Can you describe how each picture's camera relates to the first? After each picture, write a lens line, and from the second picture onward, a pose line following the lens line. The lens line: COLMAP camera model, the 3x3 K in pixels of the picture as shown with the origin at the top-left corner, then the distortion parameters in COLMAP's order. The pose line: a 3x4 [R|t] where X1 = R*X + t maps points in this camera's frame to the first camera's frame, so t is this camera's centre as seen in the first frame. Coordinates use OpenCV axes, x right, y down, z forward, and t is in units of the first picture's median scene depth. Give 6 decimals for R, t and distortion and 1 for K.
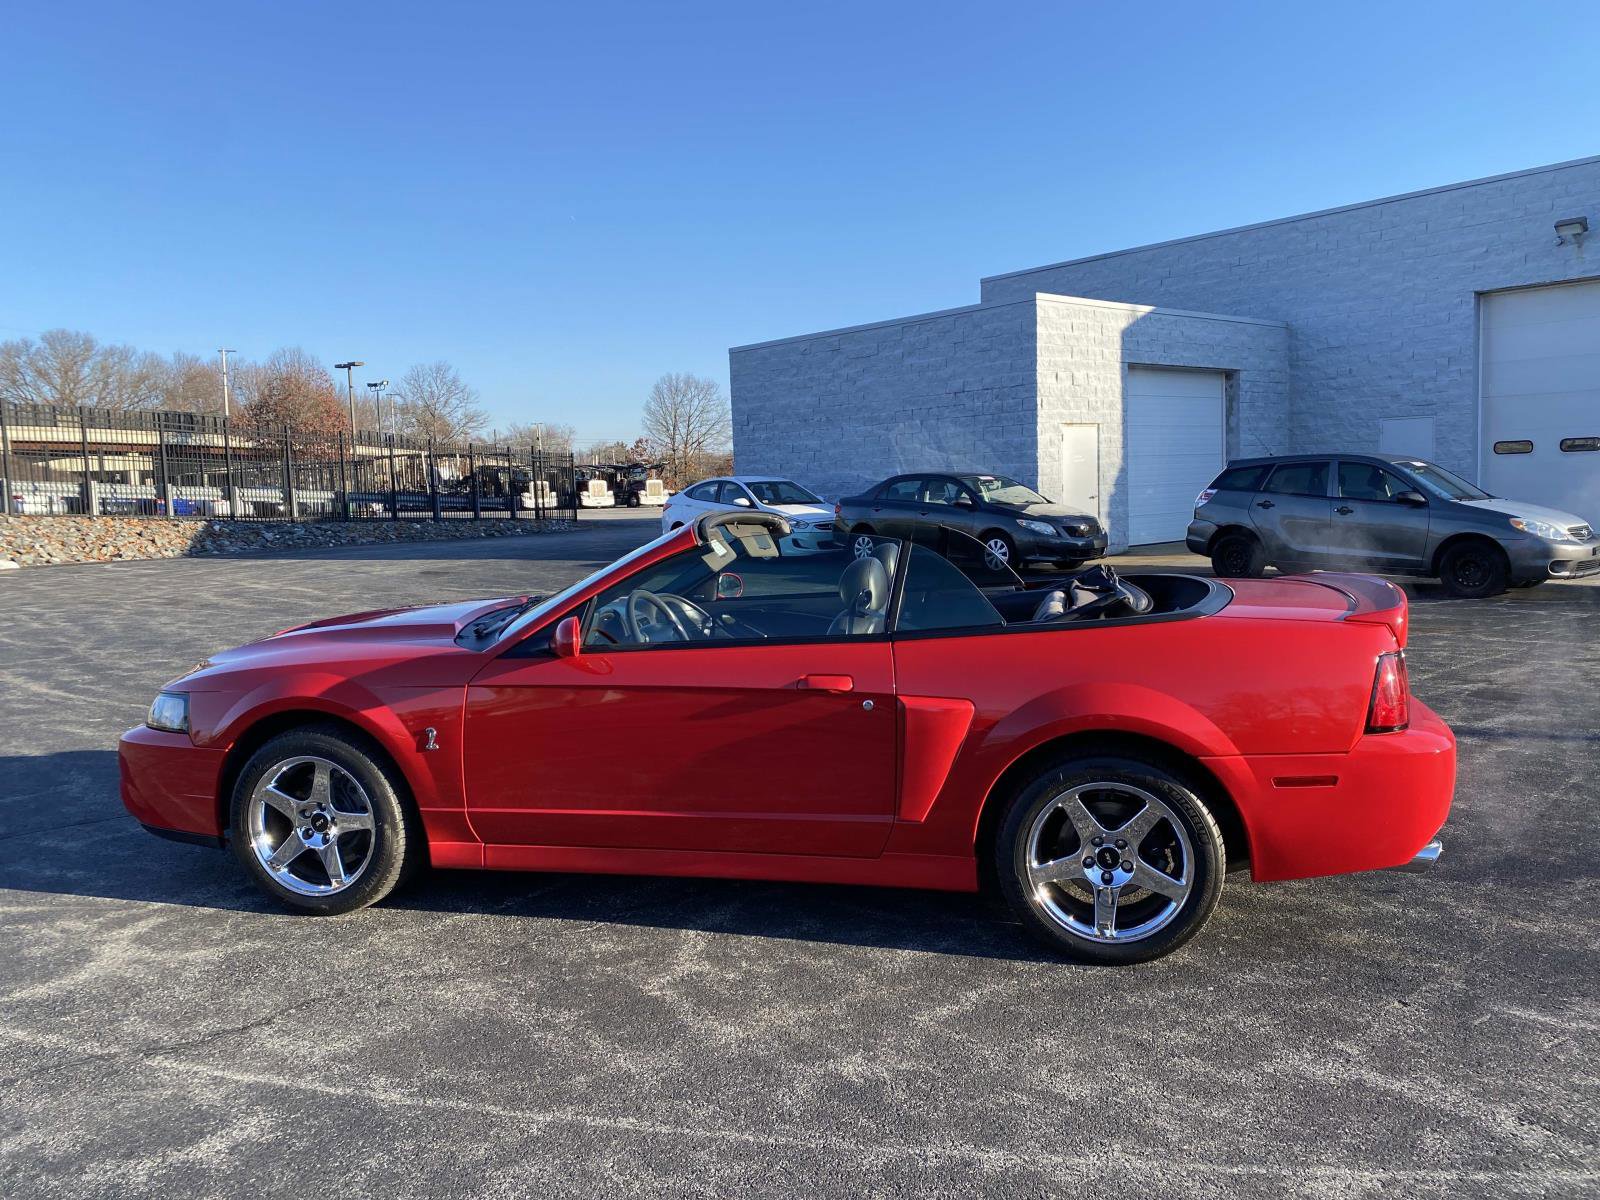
lens RADIAL K [[1219.0, 0, 820.2], [0, 1219.0, 611.4], [0, 0, 1]] dist [0.035192, -0.036908]
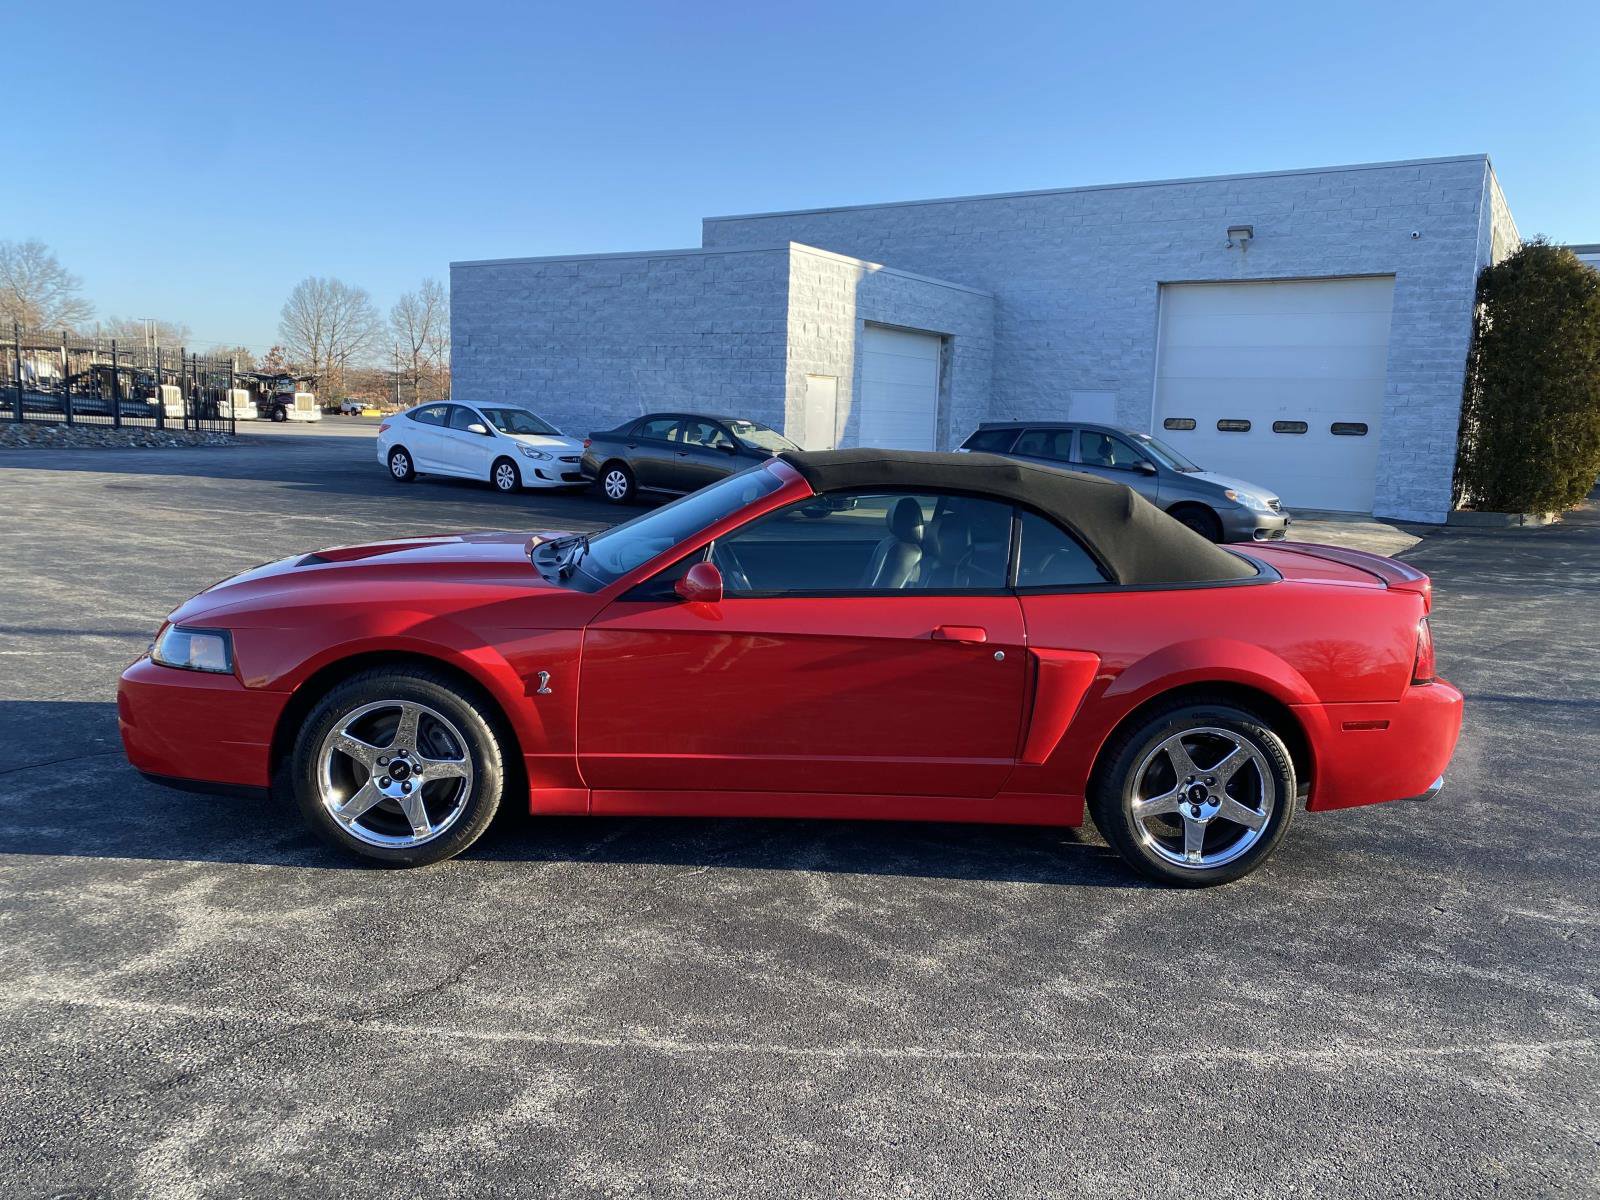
lens RADIAL K [[1219.0, 0, 808.6], [0, 1219.0, 606.4], [0, 0, 1]] dist [0.035192, -0.036908]
pose [[0.961806, 0.024473, 0.272636, -0.099361], [-0.037139, 0.998452, 0.041393, -0.000833], [-0.271201, -0.049938, 0.961227, 0.006112]]
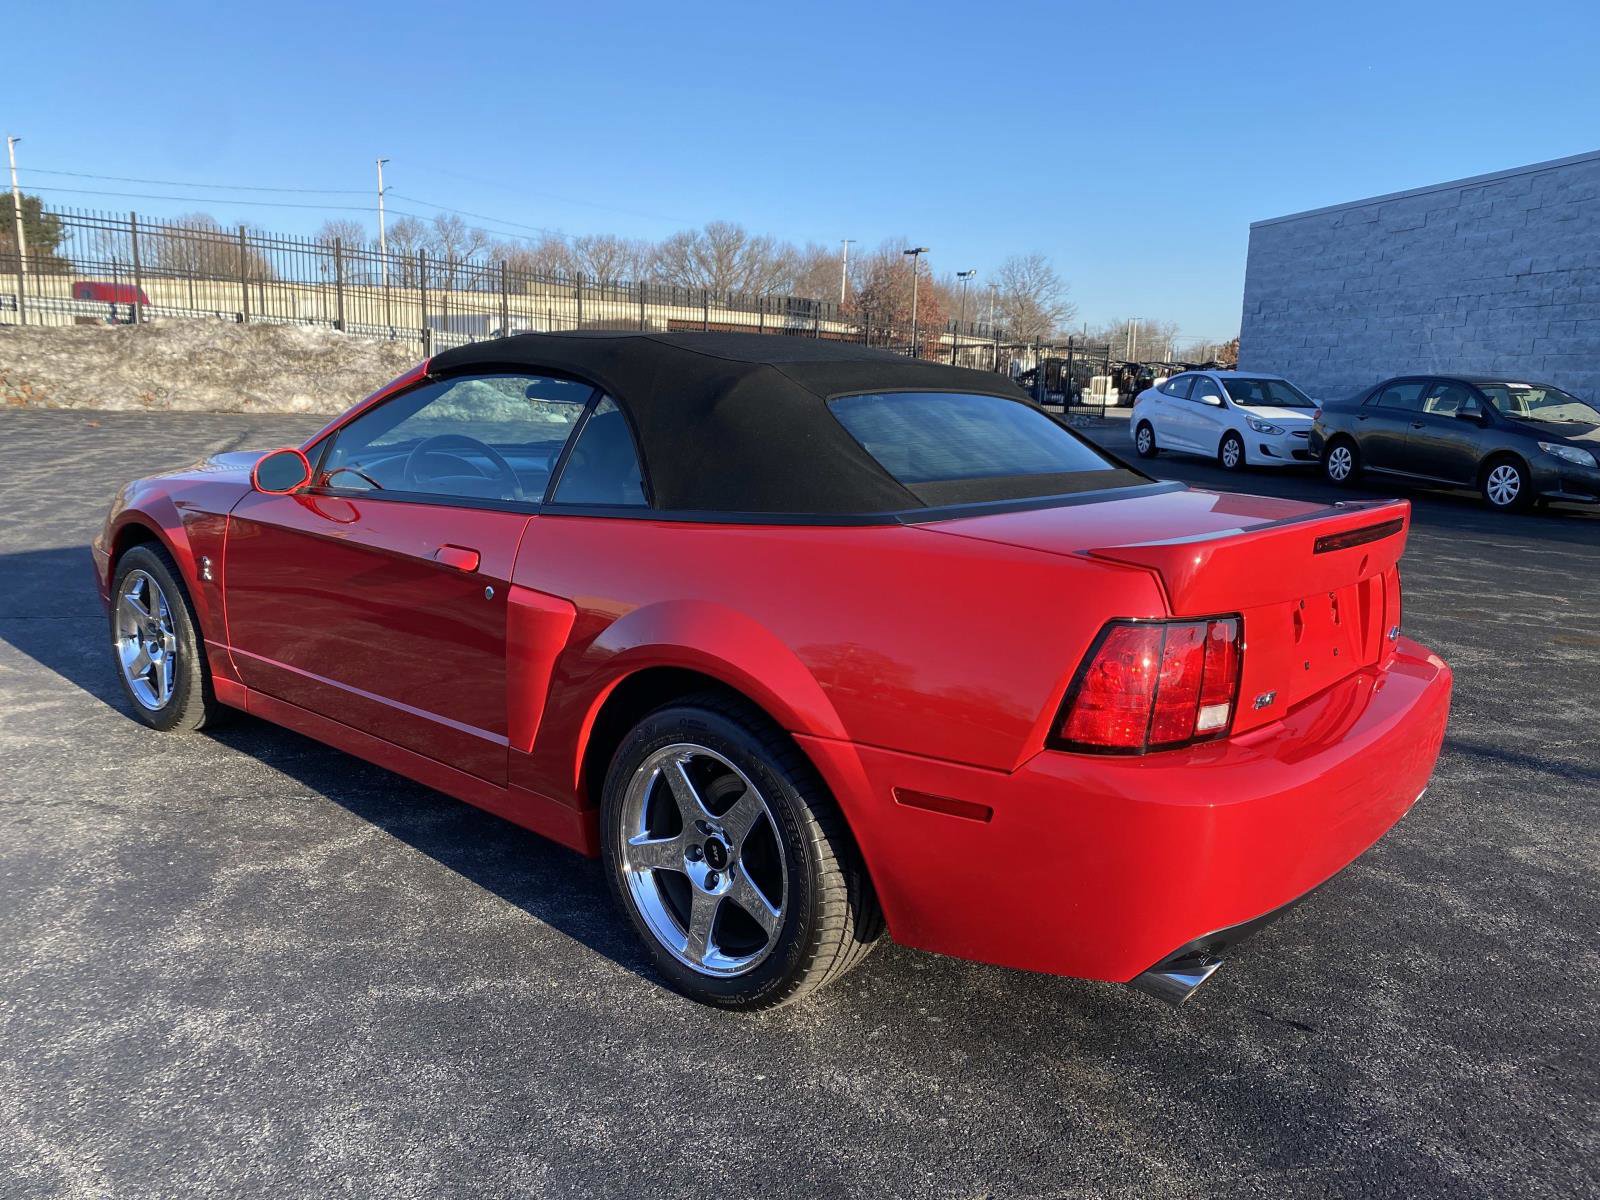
lens RADIAL K [[1219.0, 0, 778.3], [0, 1219.0, 628.6], [0, 0, 1]] dist [0.035192, -0.036908]
pose [[0.871455, 0.150434, -0.466837, 0.135446], [-0.105354, 0.986999, 0.121386, -0.002930], [0.479028, -0.056599, 0.875973, 0.099082]]
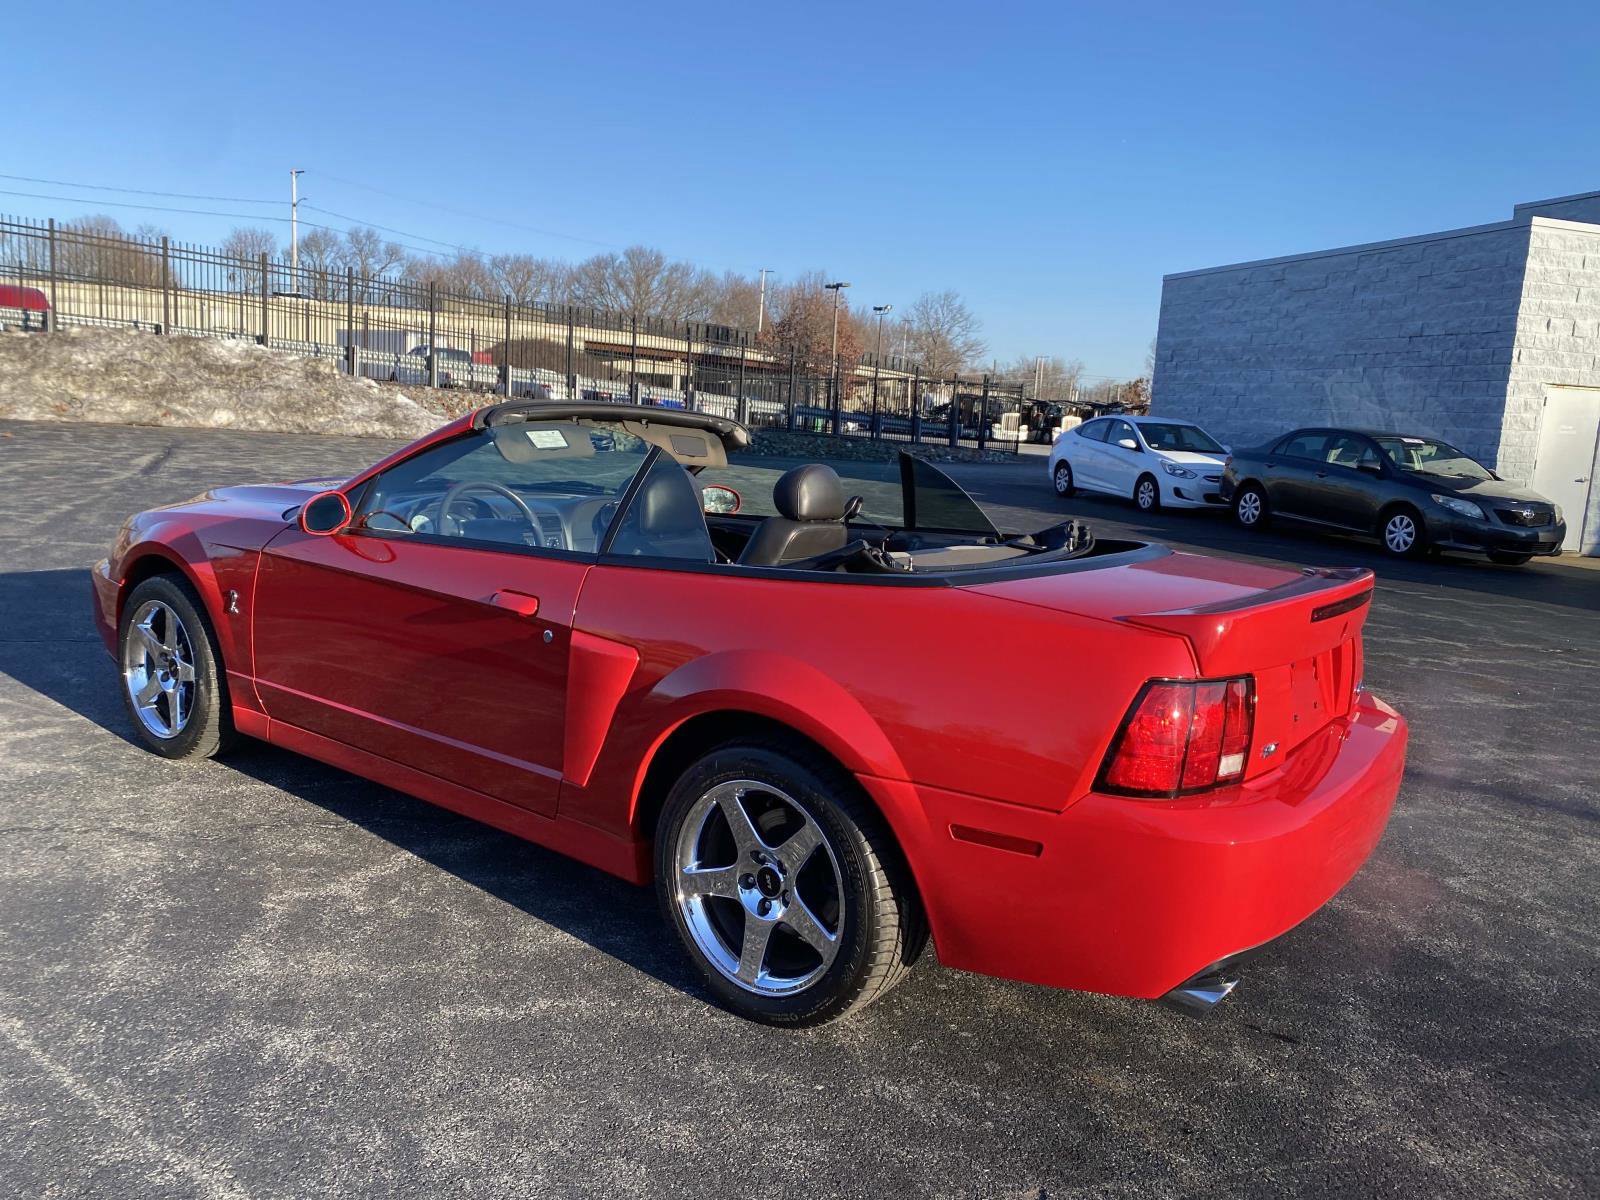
lens RADIAL K [[1219.0, 0, 778.2], [0, 1219.0, 619.1], [0, 0, 1]] dist [0.035192, -0.036908]
pose [[0.901042, 0.154027, -0.405462, 0.123990], [-0.130477, 0.987777, 0.085284, -0.005893], [0.413642, -0.023941, 0.910125, 0.075387]]
